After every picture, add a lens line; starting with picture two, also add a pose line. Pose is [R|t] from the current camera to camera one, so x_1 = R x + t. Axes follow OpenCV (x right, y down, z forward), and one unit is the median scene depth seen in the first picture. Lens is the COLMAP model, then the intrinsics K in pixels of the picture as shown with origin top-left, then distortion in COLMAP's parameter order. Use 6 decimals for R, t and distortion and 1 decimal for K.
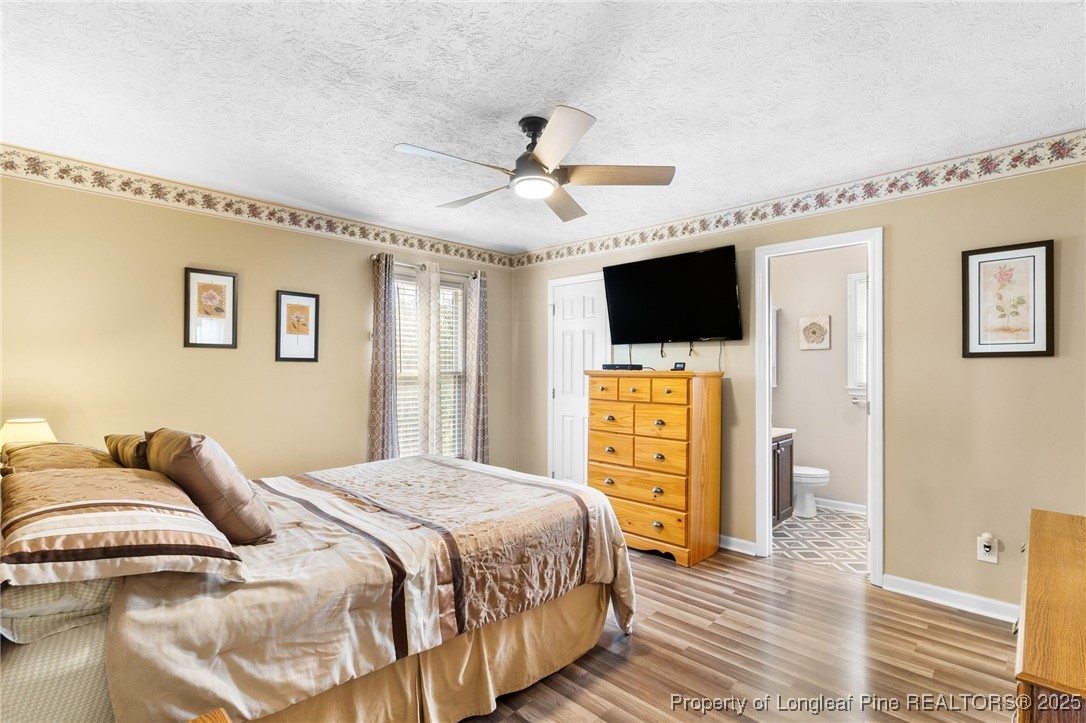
lens RADIAL K [[507.4, 0, 547.4], [0, 507.4, 363.6], [0, 0, 1]] dist [0.011580, 0.000104]
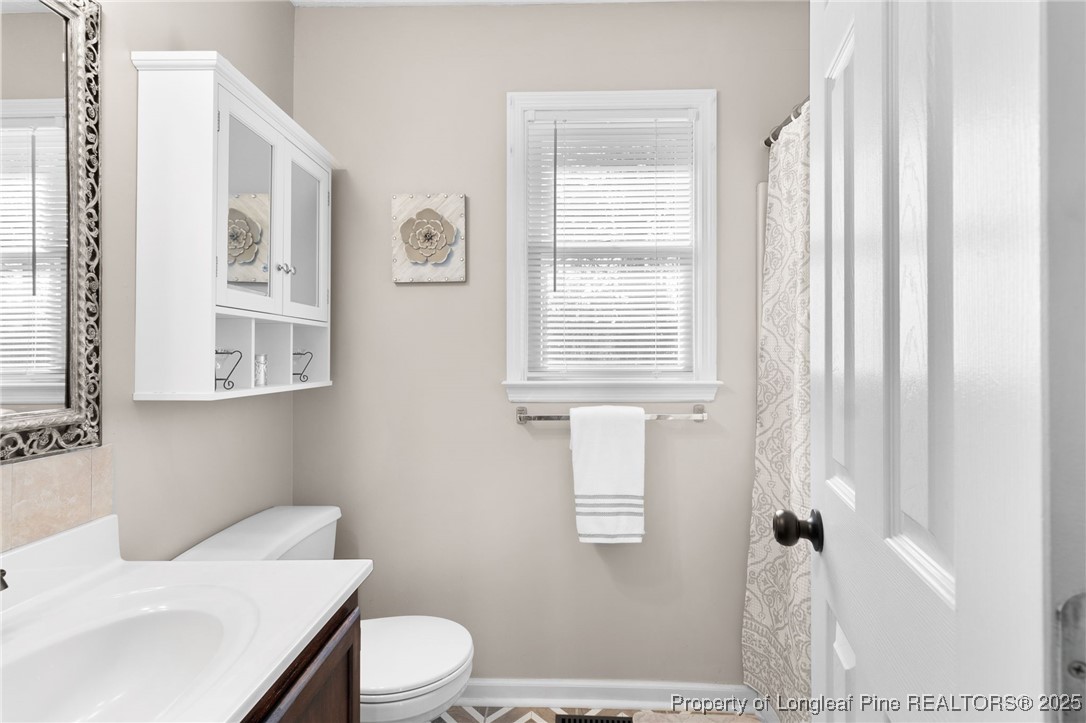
lens RADIAL K [[507.4, 0, 543.0], [0, 507.4, 357.6], [0, 0, 1]] dist [0.011580, 0.000104]
pose [[0.736613, 0.002339, 0.676311, 0.332776], [-0.006116, 0.999976, 0.003203, 0.025646], [-0.676287, -0.006496, 0.736610, 0.665348]]
